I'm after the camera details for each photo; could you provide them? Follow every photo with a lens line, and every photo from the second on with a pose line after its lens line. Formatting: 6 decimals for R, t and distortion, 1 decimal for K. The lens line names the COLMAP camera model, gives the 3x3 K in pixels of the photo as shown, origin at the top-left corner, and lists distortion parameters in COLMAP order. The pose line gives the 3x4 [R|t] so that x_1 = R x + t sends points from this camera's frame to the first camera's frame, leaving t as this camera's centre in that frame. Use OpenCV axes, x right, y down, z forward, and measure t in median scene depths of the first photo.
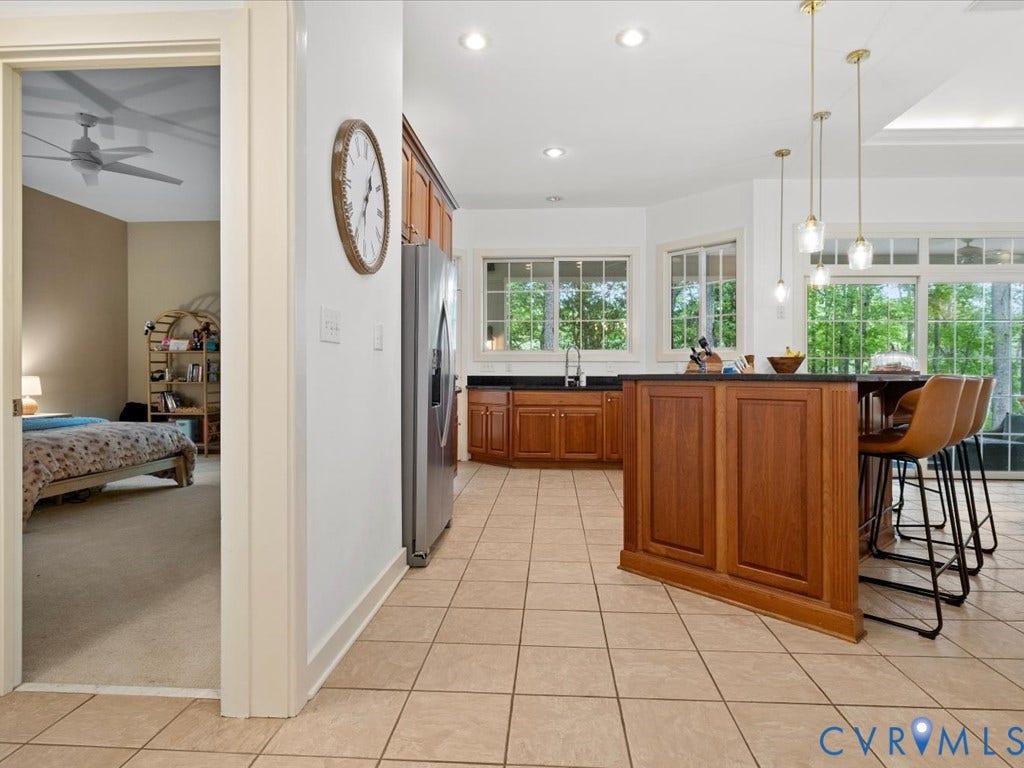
lens RADIAL K [[572.6, 0, 520.1], [0, 572.6, 364.4], [0, 0, 1]] dist [0.036321, 0.000749]
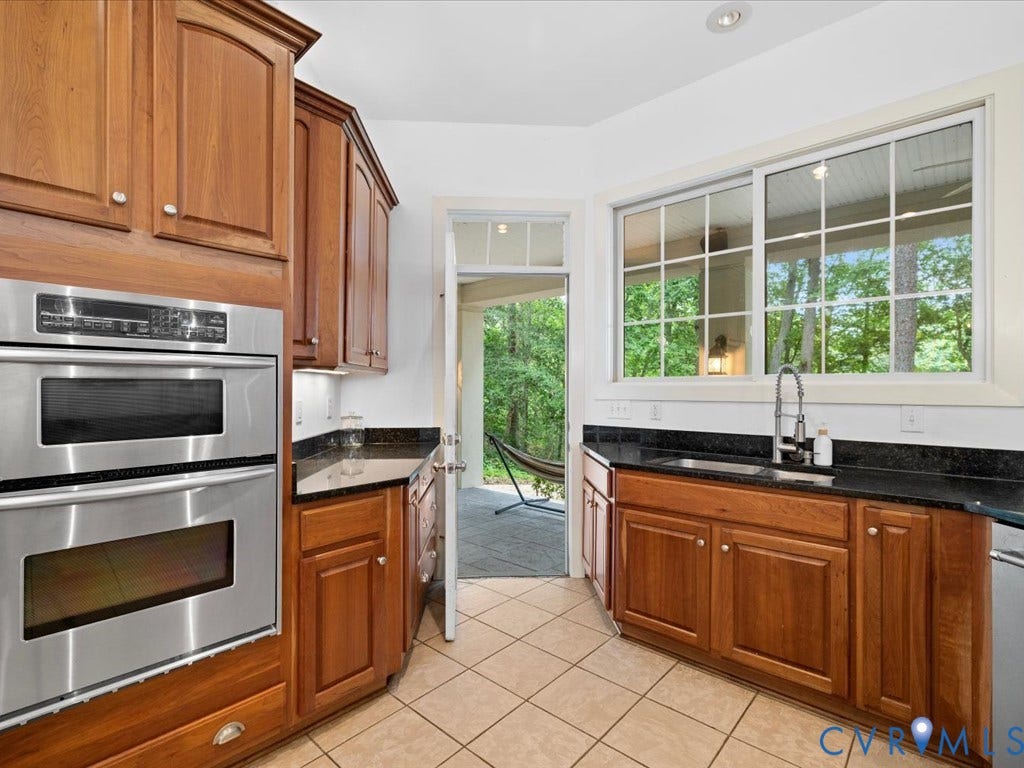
lens RADIAL K [[487.1, 0, 518.9], [0, 487.1, 383.0], [0, 0, 1]] dist [0.001375, 0.000427]
pose [[0.789700, -0.006330, -0.613461, 0.157699], [0.009285, 0.999956, 0.001634, -0.022971], [0.613423, -0.006986, 0.789724, 0.620130]]
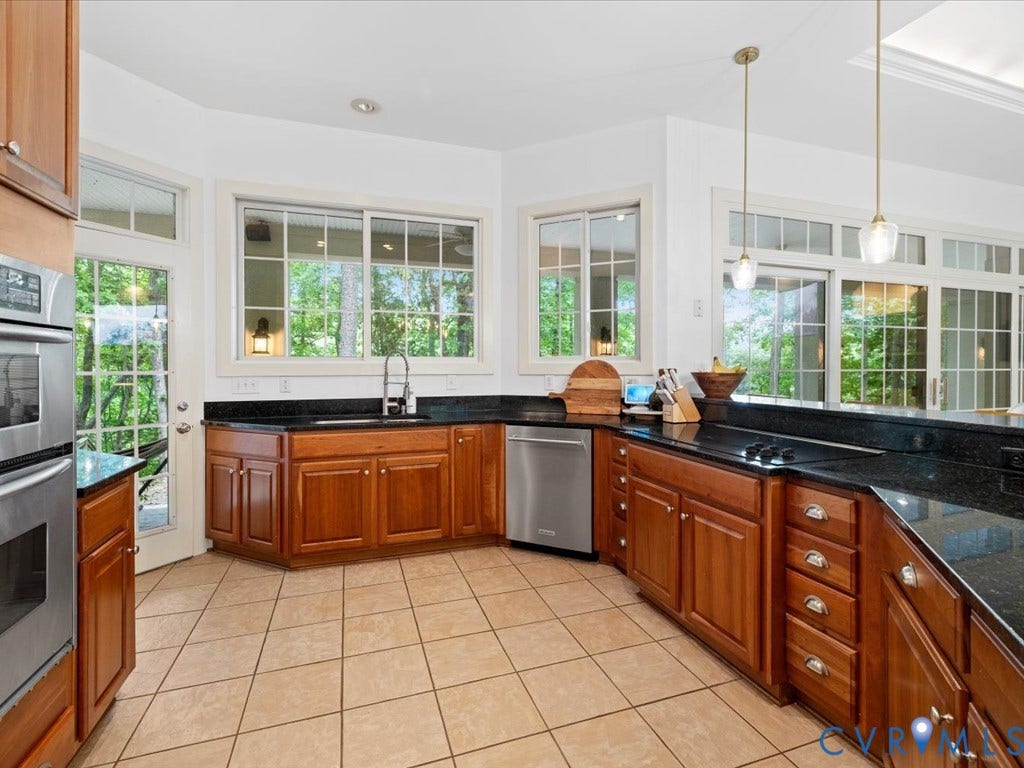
lens RADIAL K [[480.7, 0, 511.5], [0, 480.7, 364.5], [0, 0, 1]] dist [0.001245, -0.000103]
pose [[0.925583, -0.004453, 0.378519, 0.009530], [-0.000663, 0.999910, 0.013384, -0.024969], [-0.378544, -0.012639, 0.925497, 0.472393]]
